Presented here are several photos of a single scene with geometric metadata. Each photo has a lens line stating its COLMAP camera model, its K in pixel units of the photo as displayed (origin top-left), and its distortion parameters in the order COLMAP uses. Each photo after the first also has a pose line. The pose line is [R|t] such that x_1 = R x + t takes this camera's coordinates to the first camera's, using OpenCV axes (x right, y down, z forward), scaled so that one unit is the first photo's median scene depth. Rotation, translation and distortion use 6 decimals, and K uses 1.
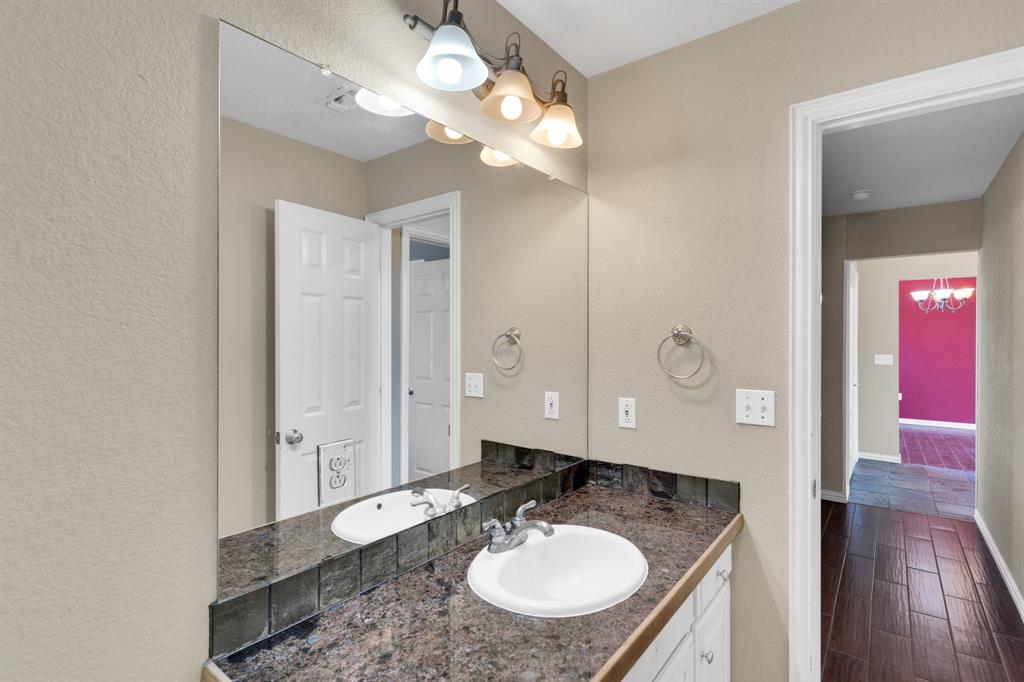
lens RADIAL K [[494.1, 0, 509.9], [0, 494.1, 341.1], [0, 0, 1]] dist [0.007753, -0.004099]
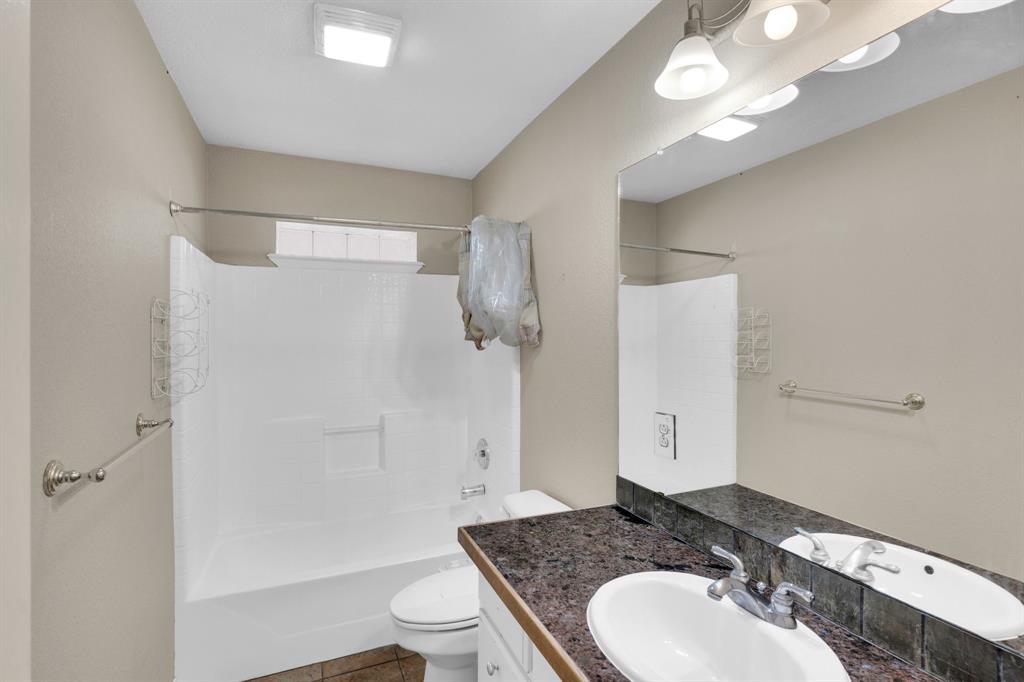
lens RADIAL K [[494.1, 0, 510.0], [0, 494.1, 338.4], [0, 0, 1]] dist [0.007753, -0.004099]
pose [[-0.491705, 0.006488, -0.870738, 1.032550], [-0.000922, 0.999968, 0.007971, -0.016352], [0.870762, 0.004722, -0.491683, 1.263998]]
